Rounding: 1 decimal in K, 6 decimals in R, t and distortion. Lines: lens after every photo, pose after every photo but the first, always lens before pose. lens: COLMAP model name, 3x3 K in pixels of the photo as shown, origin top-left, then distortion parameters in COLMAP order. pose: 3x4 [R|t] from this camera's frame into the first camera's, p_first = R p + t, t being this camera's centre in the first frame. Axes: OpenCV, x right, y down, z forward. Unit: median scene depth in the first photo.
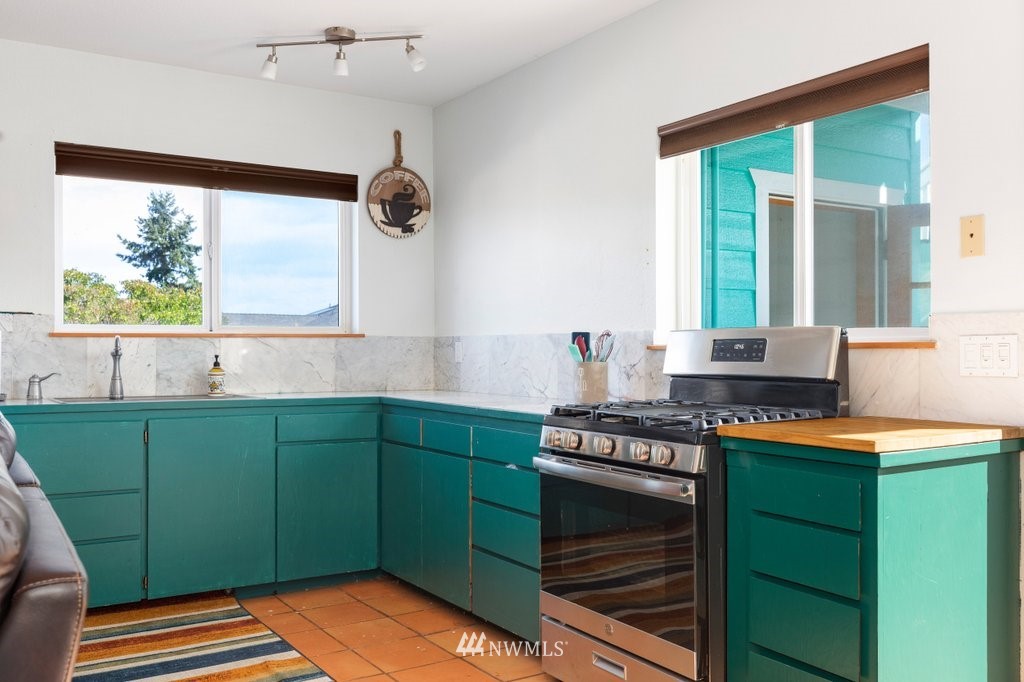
lens RADIAL K [[963.8, 0, 512.0], [0, 963.8, 341.0], [0, 0, 1]] dist [-0.008973, 0.011200]
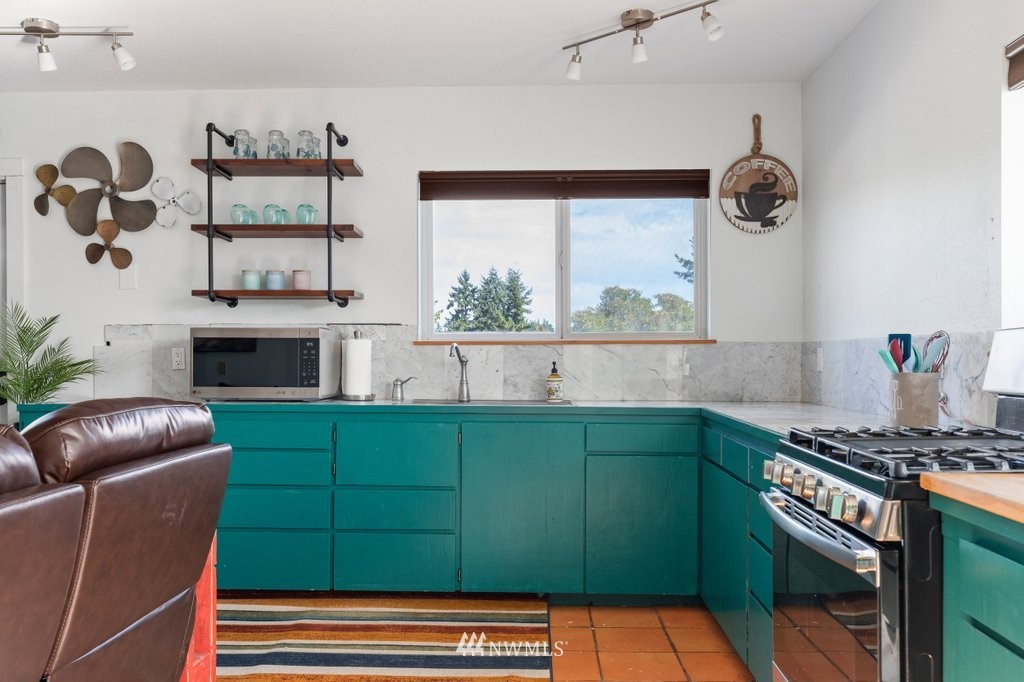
lens RADIAL K [[885.5, 0, 510.3], [0, 885.5, 358.6], [0, 0, 1]] dist [-0.001875, 0.007484]
pose [[0.807495, 0.001923, -0.589871, 0.210254], [0.004669, 0.999943, 0.009651, 0.002019], [0.589856, -0.010547, 0.807440, 0.214548]]
